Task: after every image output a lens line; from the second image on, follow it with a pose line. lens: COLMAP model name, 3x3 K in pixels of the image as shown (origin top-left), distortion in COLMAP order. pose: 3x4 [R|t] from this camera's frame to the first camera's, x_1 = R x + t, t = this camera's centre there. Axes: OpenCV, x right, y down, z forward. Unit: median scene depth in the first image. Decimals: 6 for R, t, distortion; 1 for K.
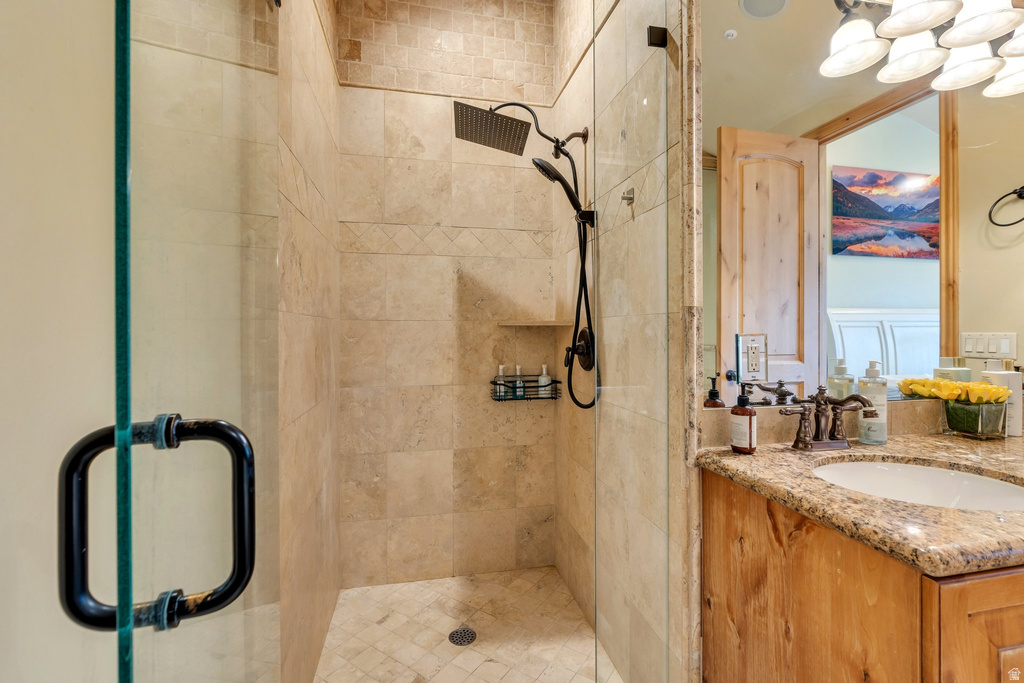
lens RADIAL K [[460.9, 0, 514.5], [0, 460.9, 330.7], [0, 0, 1]] dist [-0.007851, 0.001729]
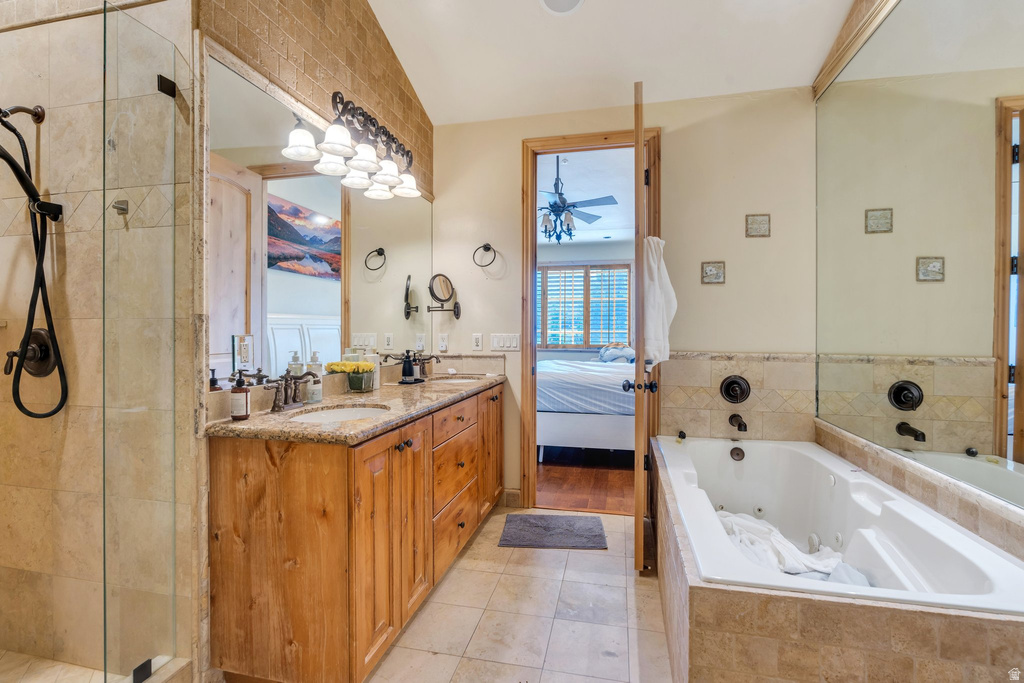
lens RADIAL K [[460.9, 0, 514.5], [0, 460.9, 330.7], [0, 0, 1]] dist [-0.007851, 0.001729]
pose [[0.431261, 0.001174, 0.902226, -0.376330], [0.000173, 0.999999, -0.001384, -0.003908], [-0.902227, 0.000753, 0.431260, -0.331276]]
